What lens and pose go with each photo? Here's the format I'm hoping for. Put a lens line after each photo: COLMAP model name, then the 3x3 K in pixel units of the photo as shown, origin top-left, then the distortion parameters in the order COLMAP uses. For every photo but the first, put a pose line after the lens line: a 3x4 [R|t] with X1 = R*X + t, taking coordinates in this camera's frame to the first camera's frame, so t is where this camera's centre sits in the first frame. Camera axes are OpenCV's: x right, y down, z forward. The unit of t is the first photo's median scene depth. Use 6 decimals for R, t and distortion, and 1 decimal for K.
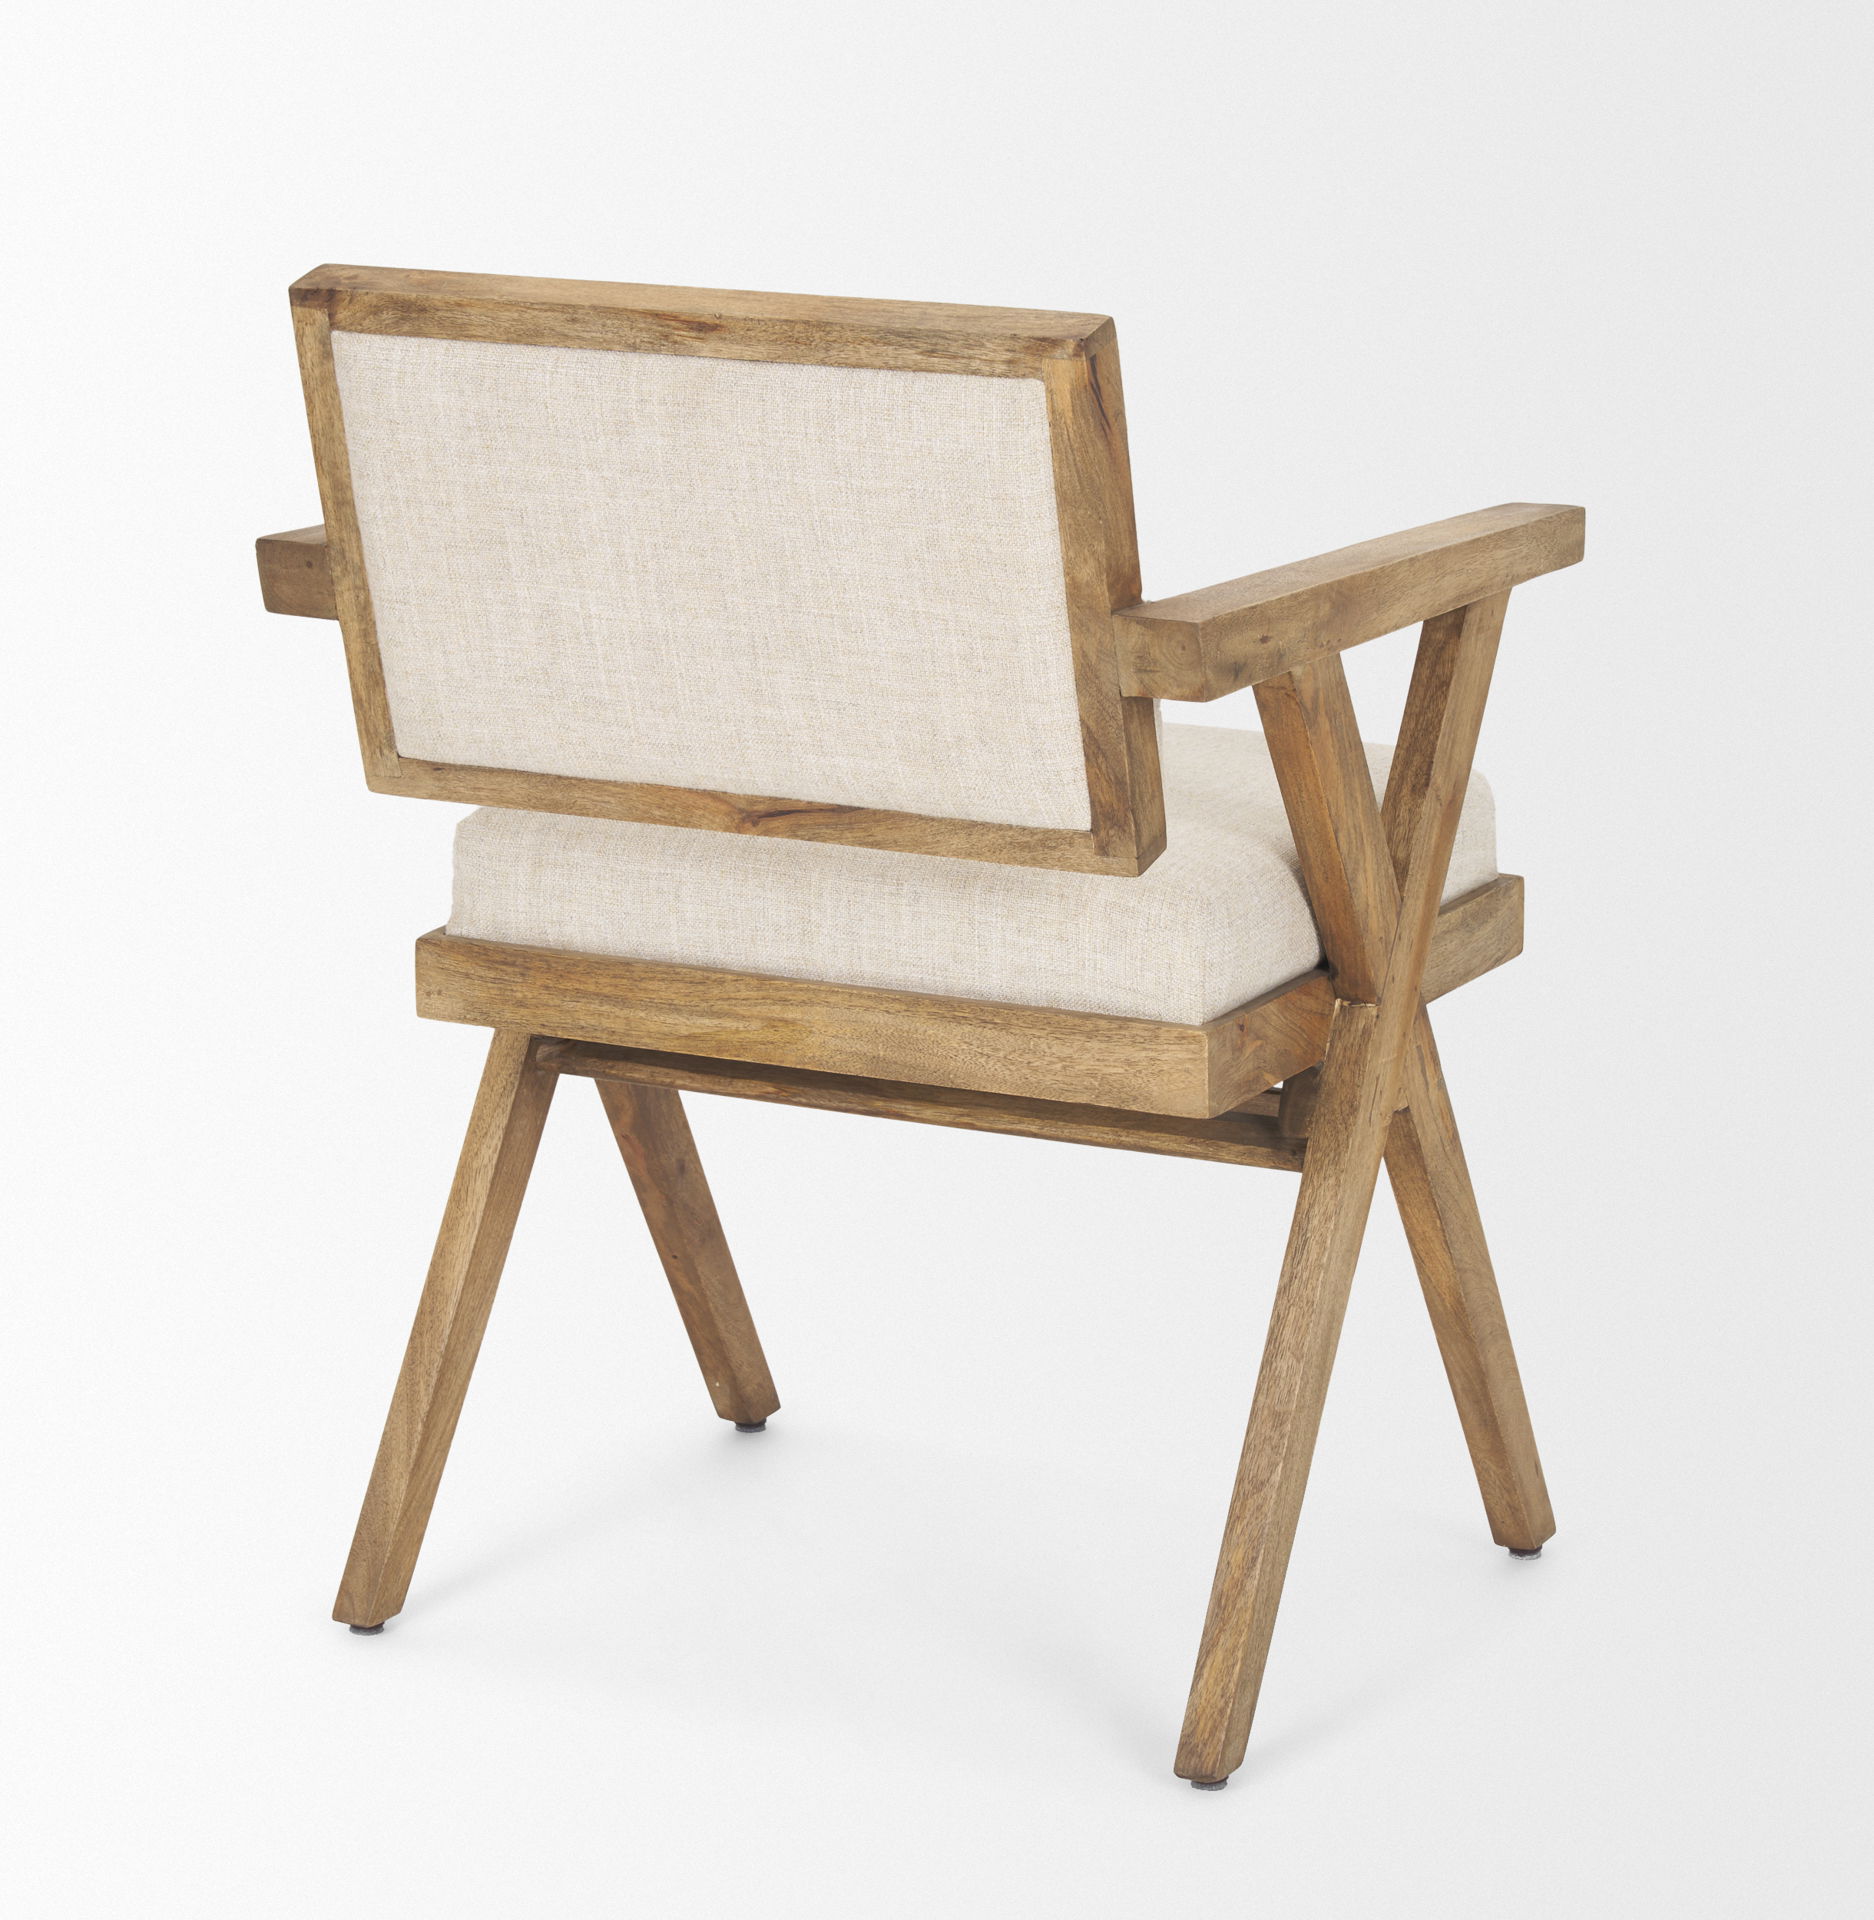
lens RADIAL K [[5754.6, 0, 937.0], [0, 5754.6, 960.0], [0, 0, 1]] dist [-0.101241, 0.719018]
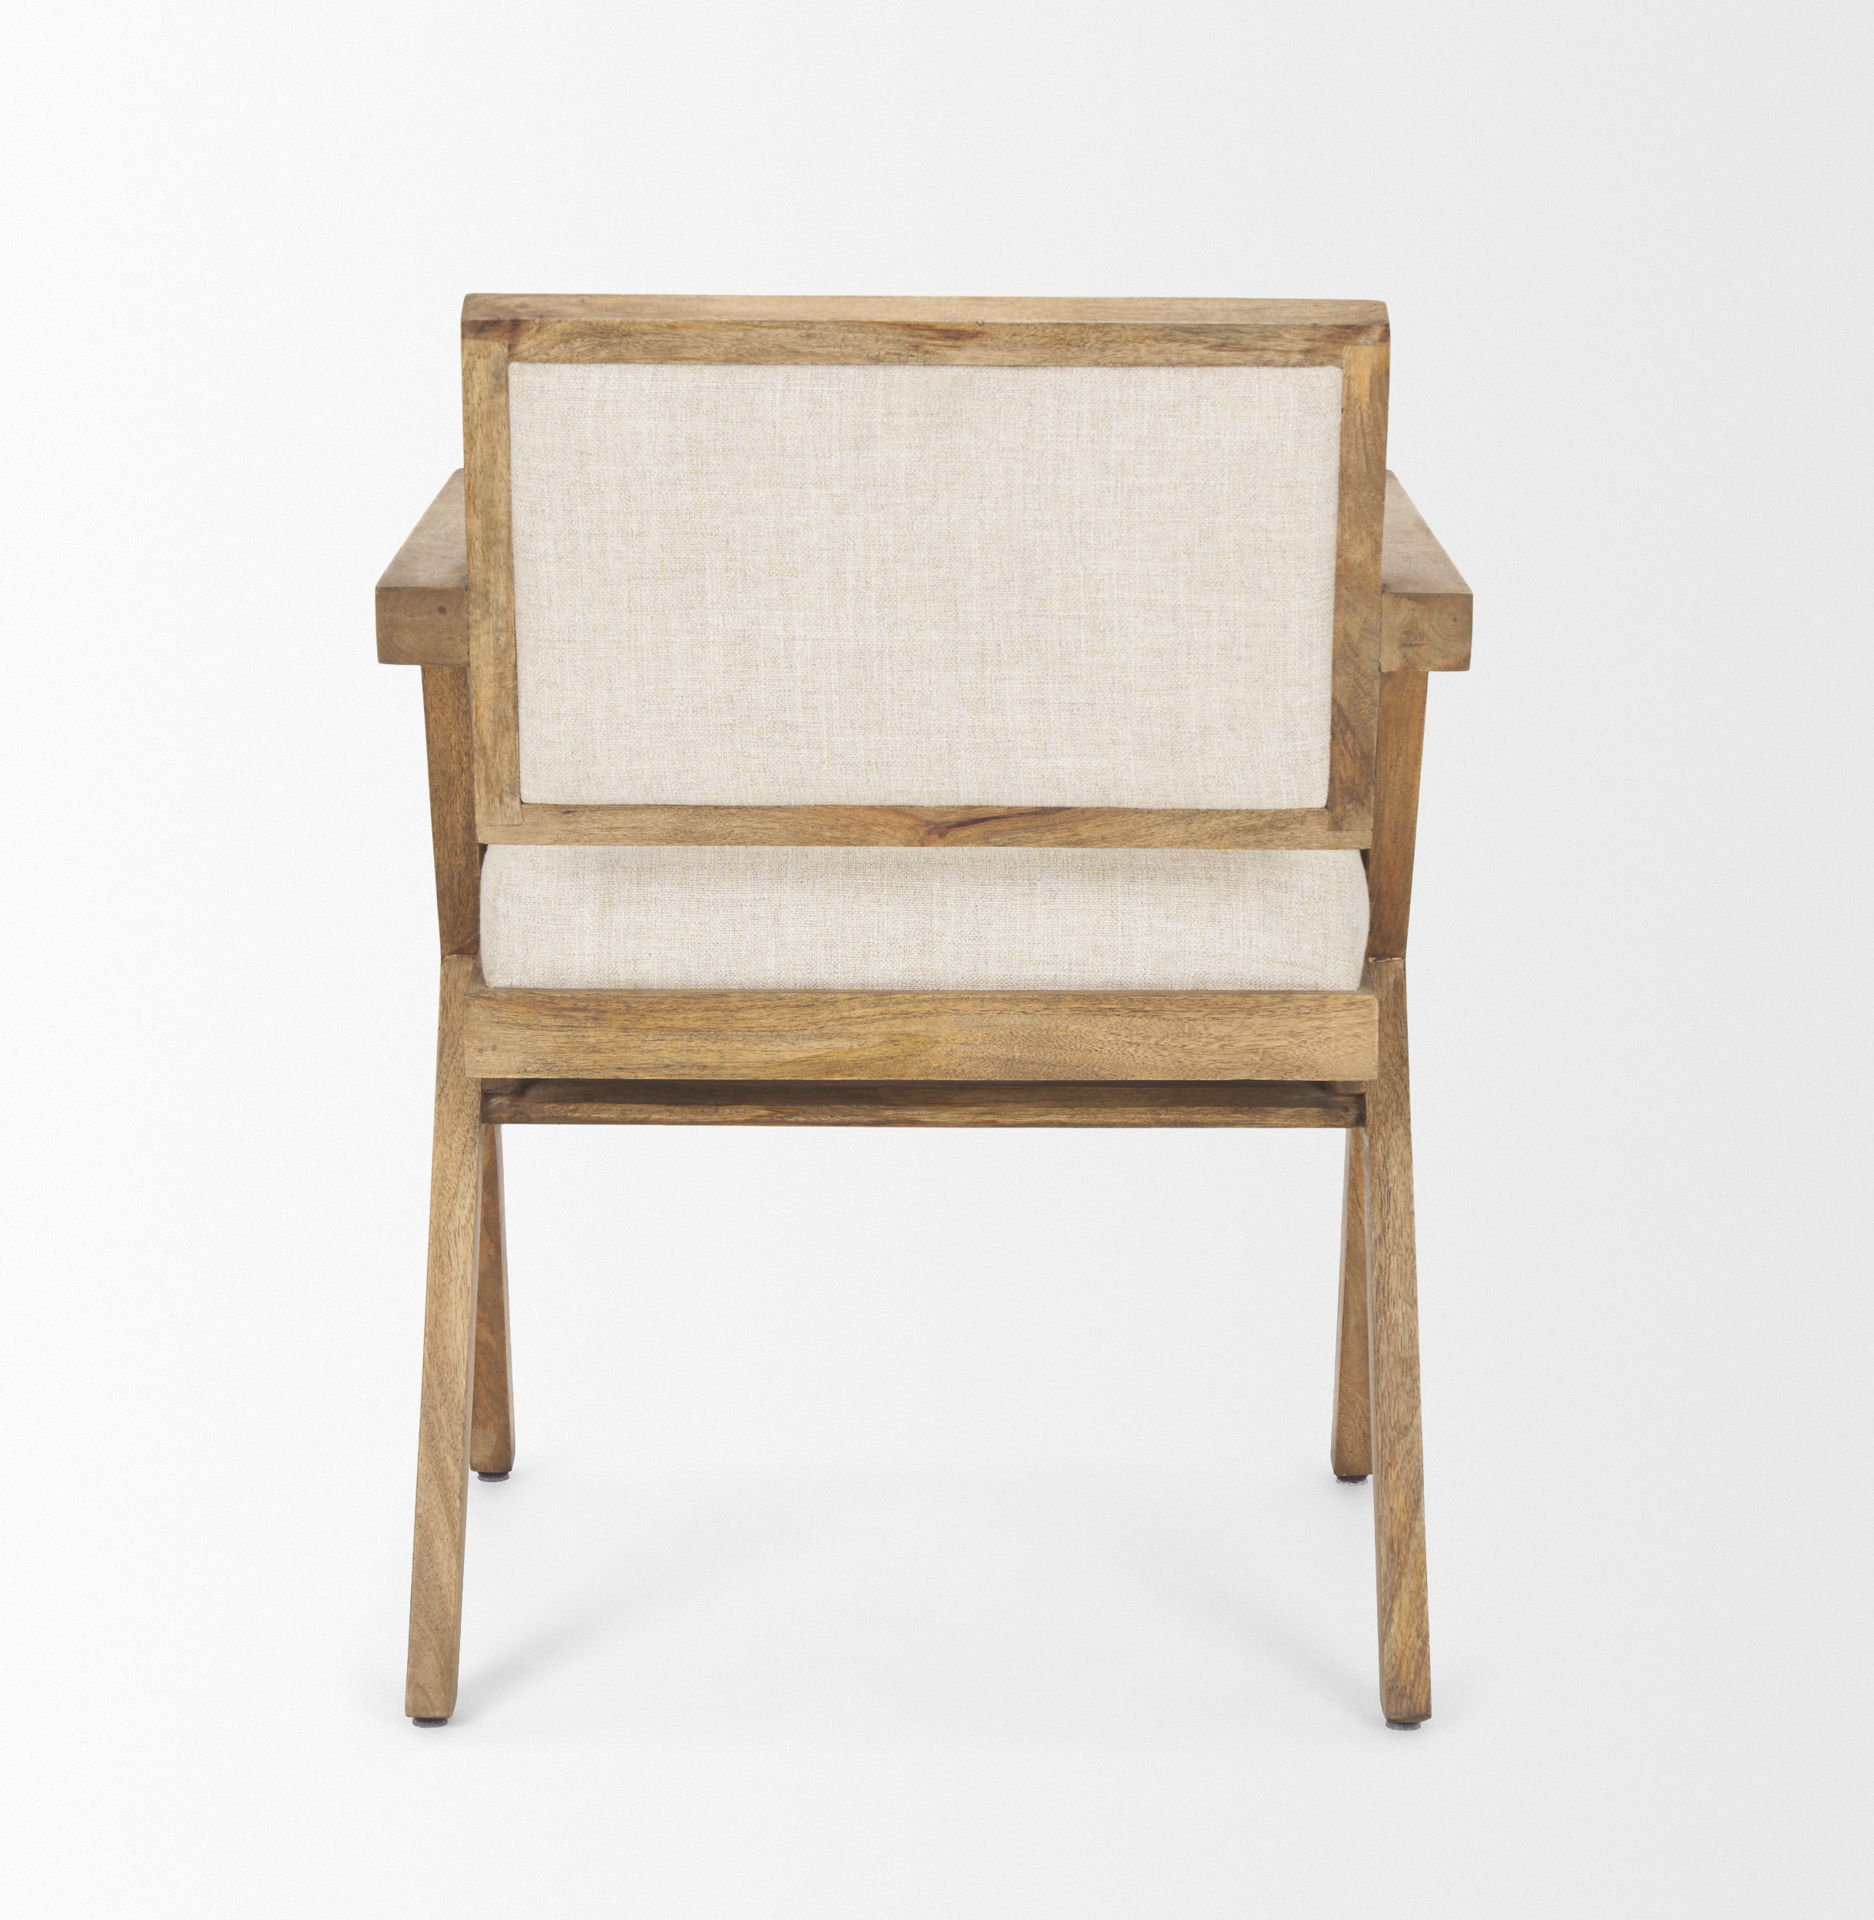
lens RADIAL K [[5754.6, 0, 937.0], [0, 5754.6, 960.0], [0, 0, 1]] dist [-0.101241, 0.719018]
pose [[0.894323, -0.101070, 0.435857, -0.467582], [0.101245, 0.994598, 0.022894, -0.025064], [-0.435816, 0.023654, 0.899725, 0.108651]]
